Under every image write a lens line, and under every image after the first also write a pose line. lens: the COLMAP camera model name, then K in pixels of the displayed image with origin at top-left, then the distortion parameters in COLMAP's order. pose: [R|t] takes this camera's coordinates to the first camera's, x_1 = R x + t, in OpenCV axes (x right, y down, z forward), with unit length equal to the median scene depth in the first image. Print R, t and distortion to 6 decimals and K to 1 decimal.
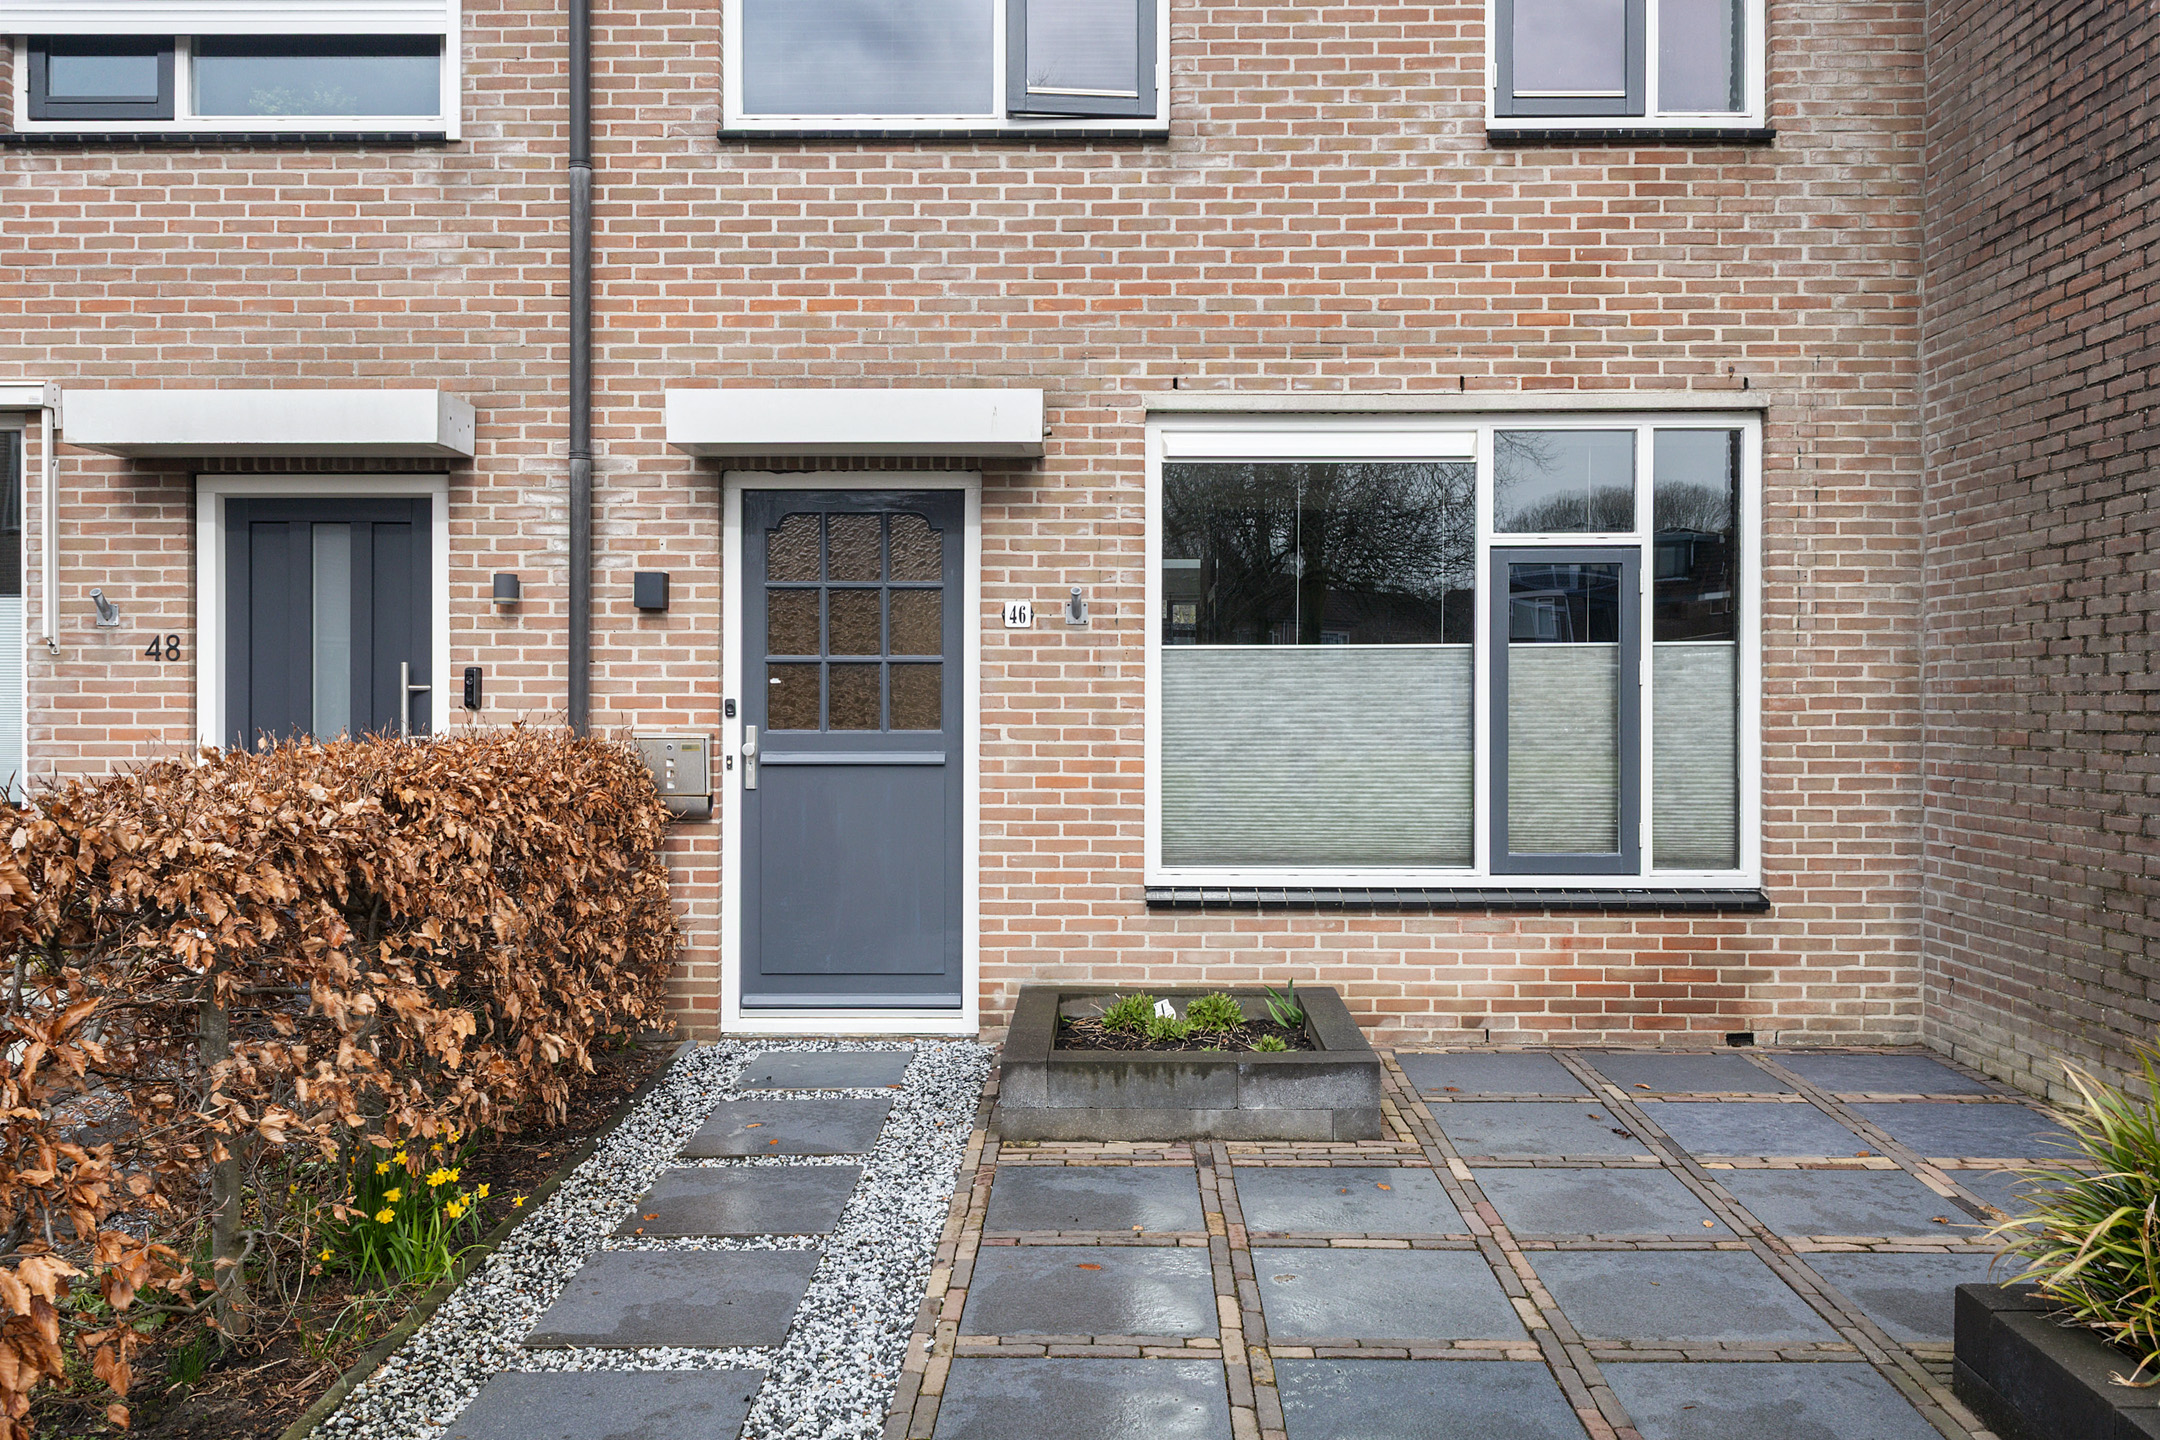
lens RADIAL K [[1883.4, 0, 1083.2], [0, 1883.4, 716.5], [0, 0, 1]] dist [-0.000052, 0.001798]
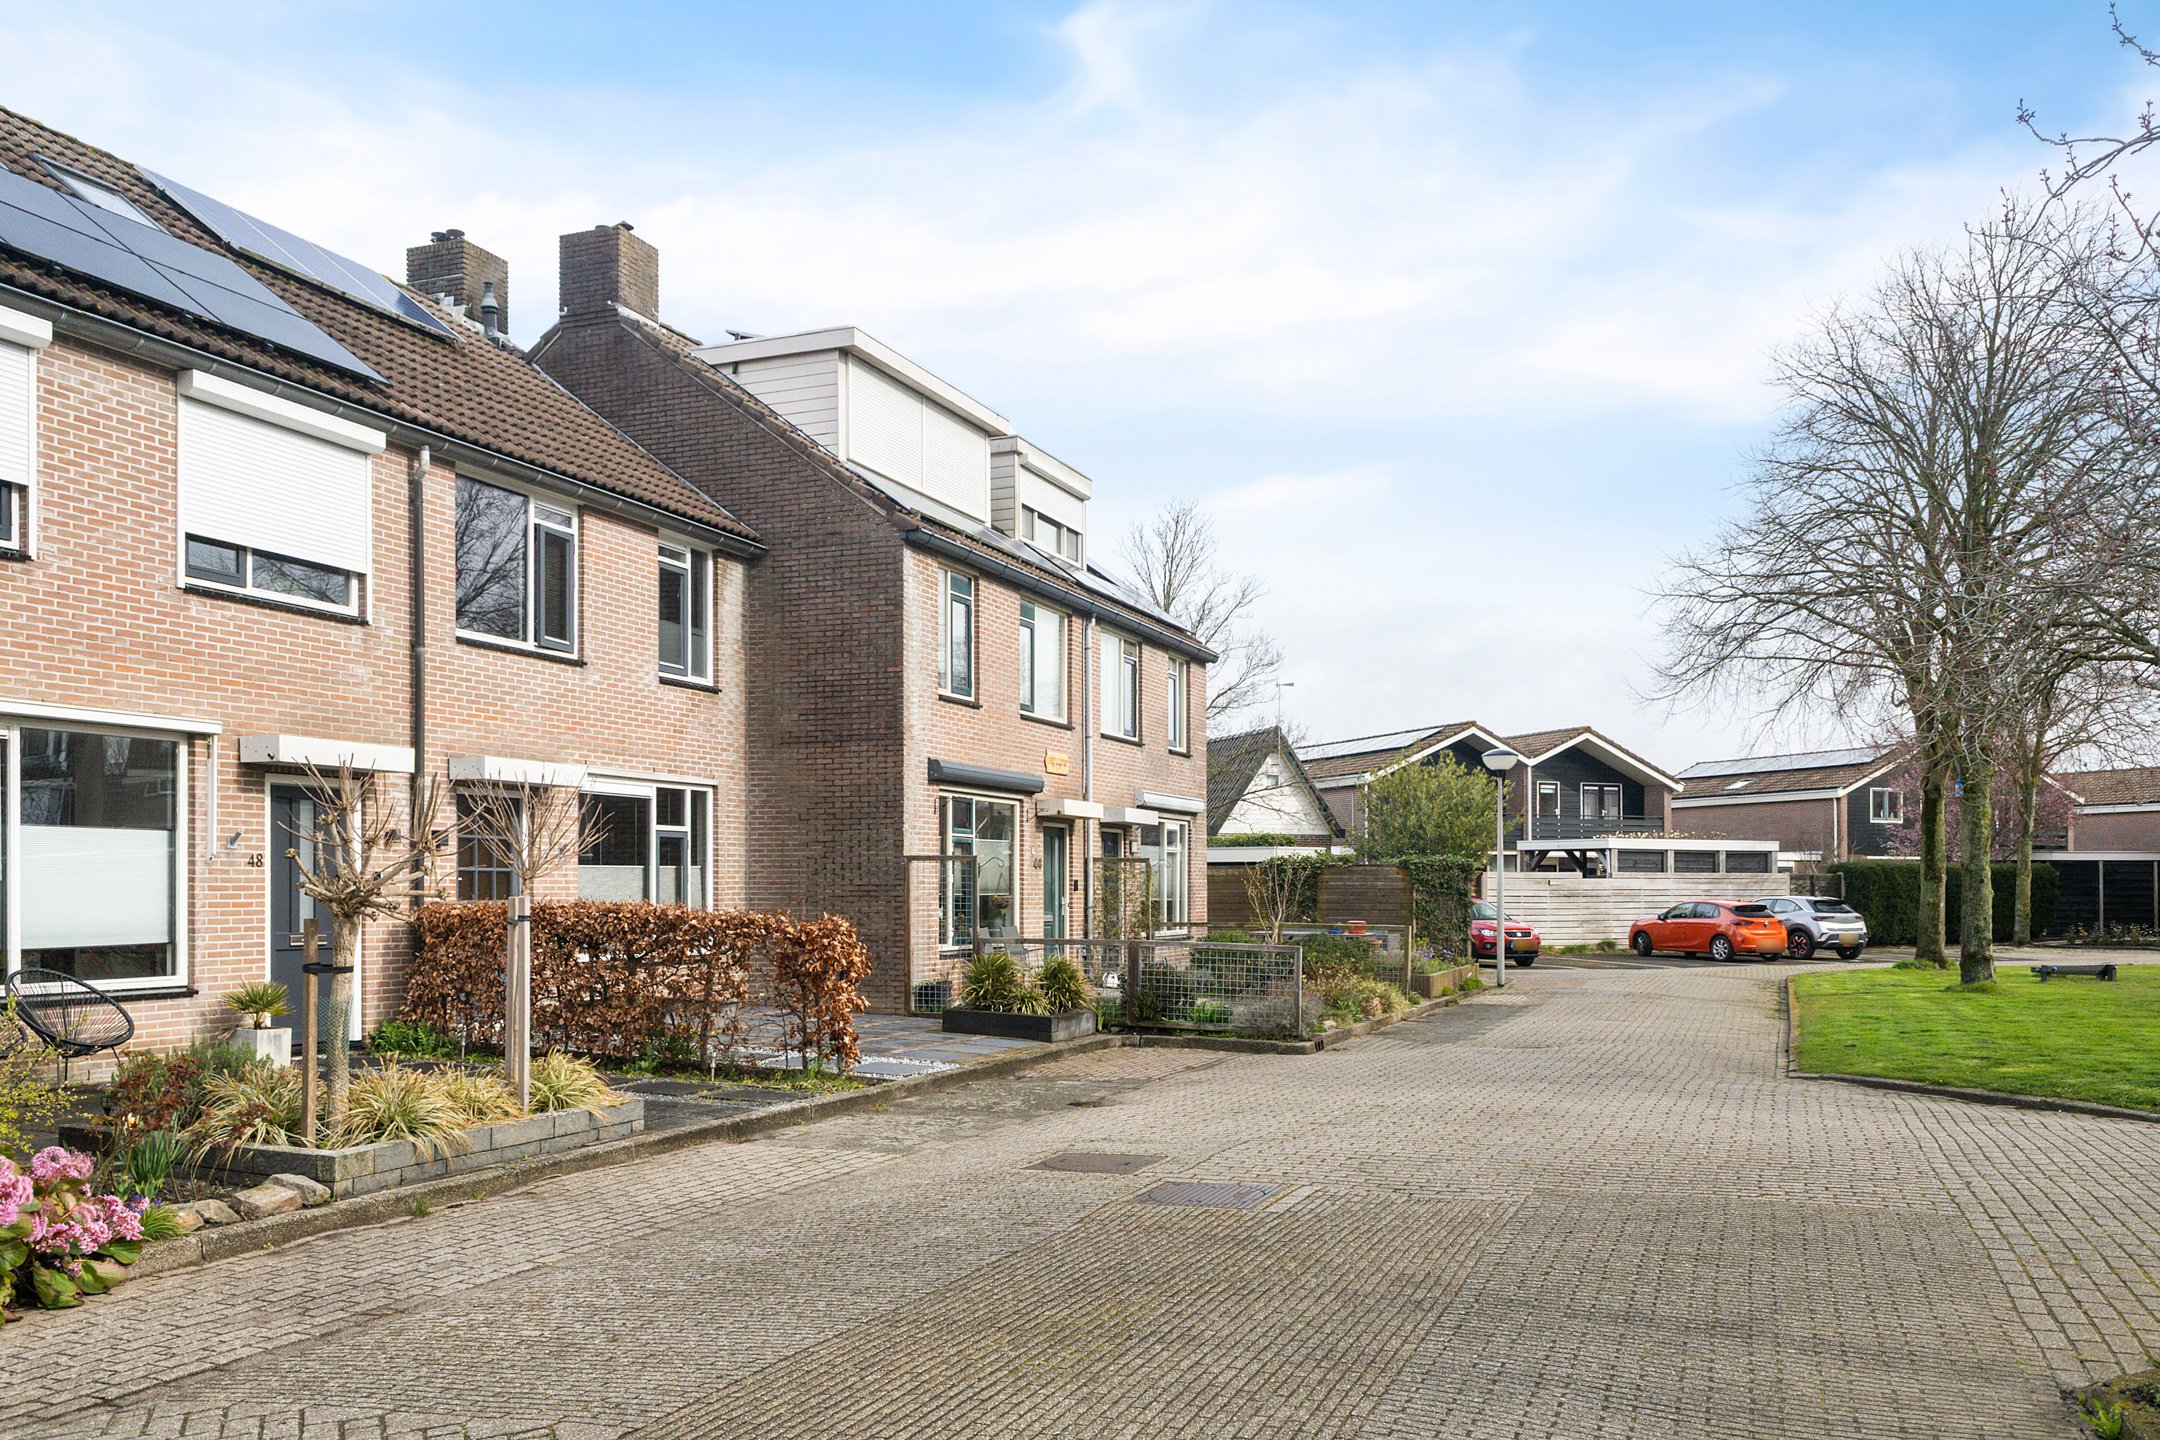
lens RADIAL K [[1700.9, 0, 1078.2], [0, 1700.9, 717.7], [0, 0, 1]] dist [-0.006302, -0.001151]
pose [[0.351189, 0.090324, 0.931938, -1.845432], [-0.005930, 0.995531, -0.094253, -0.022348], [-0.936286, 0.027574, 0.350155, -0.430567]]
